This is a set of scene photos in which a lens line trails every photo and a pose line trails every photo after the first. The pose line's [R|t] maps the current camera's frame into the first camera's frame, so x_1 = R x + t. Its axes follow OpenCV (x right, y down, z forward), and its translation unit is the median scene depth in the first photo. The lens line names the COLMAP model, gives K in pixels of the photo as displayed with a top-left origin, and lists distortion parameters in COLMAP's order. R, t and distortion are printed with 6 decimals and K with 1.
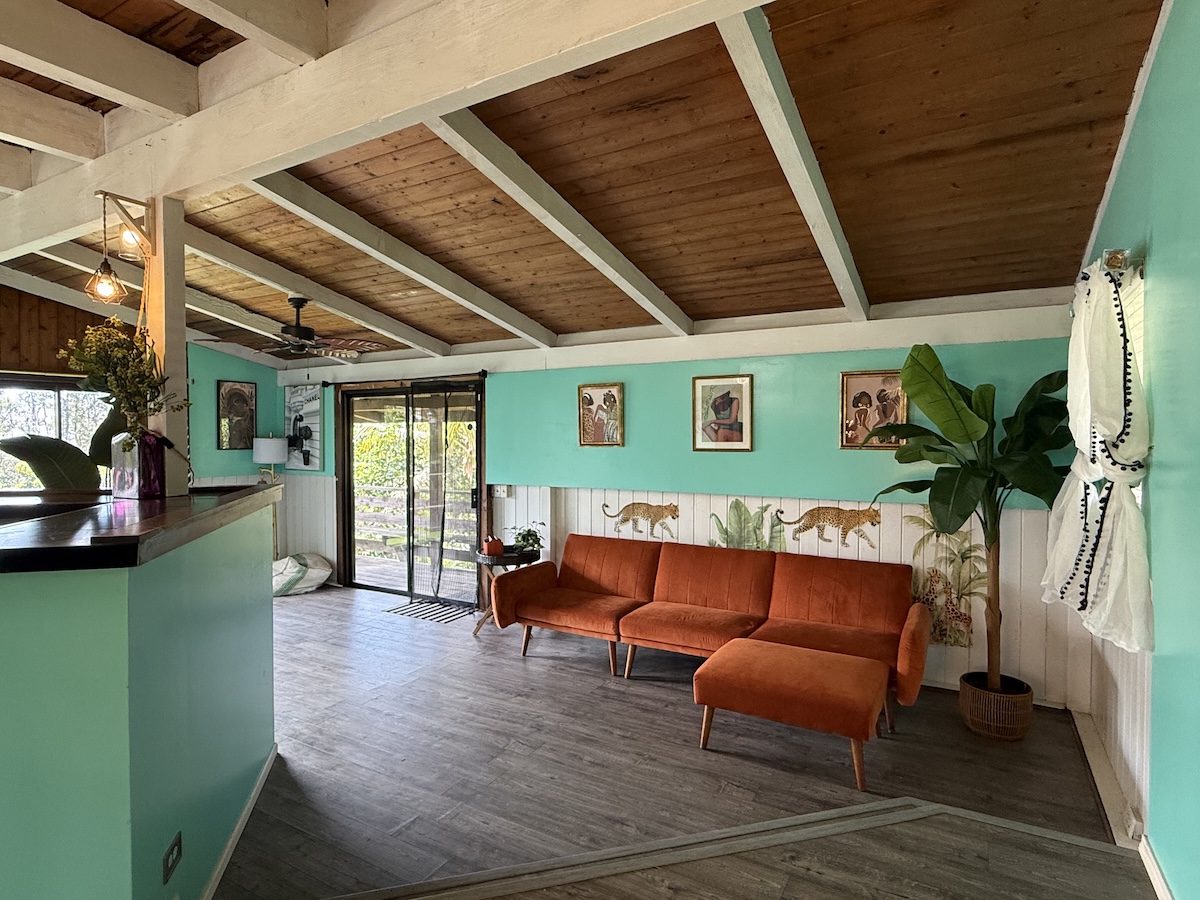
lens RADIAL K [[640.2, 0, 597.4], [0, 640.2, 449.3], [0, 0, 1]] dist [0.000630, 0.001667]
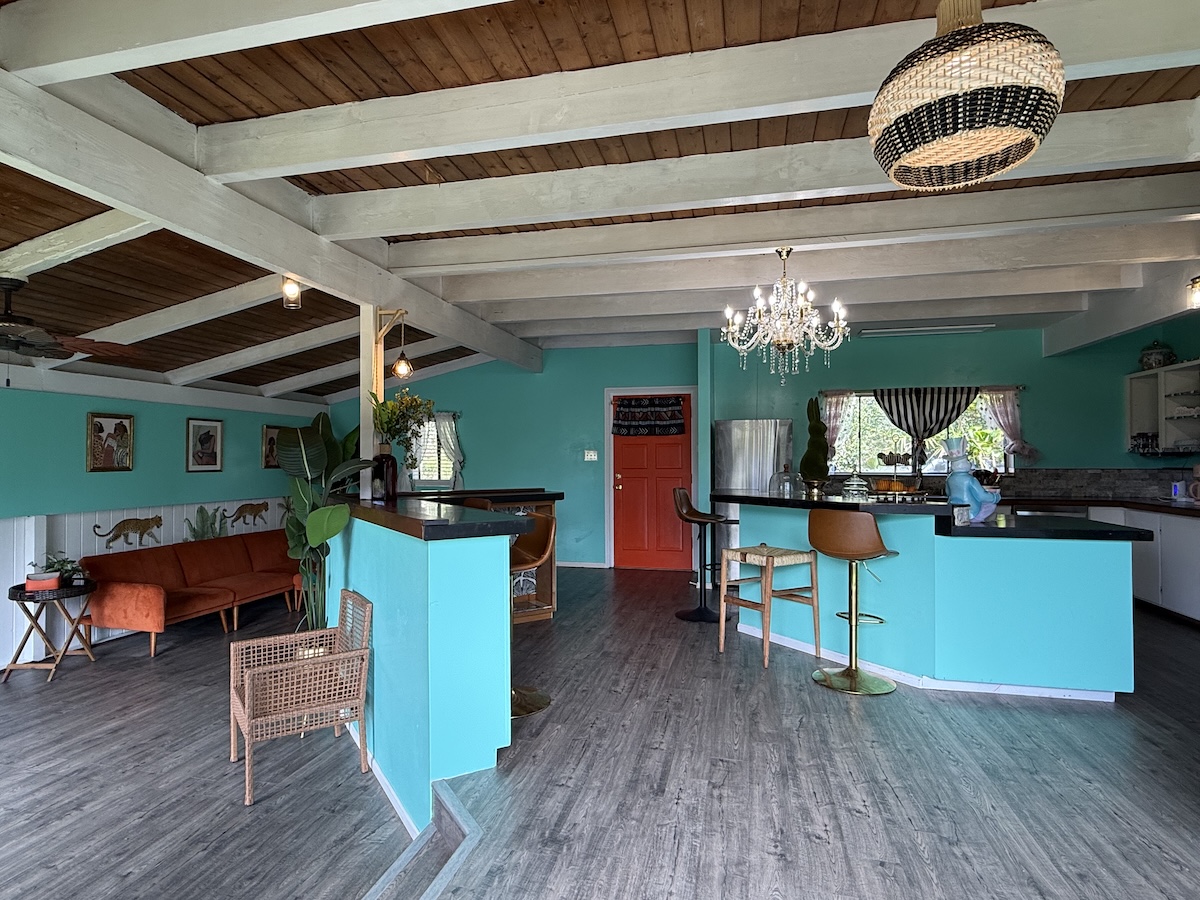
lens RADIAL K [[640.2, 0, 598.9], [0, 640.2, 454.1], [0, 0, 1]] dist [0.000630, 0.001667]
pose [[-0.288673, 0.013414, 0.957334, -1.314235], [0.030925, 0.999511, -0.004680, -0.002779], [-0.956928, 0.028255, -0.288947, 0.528622]]
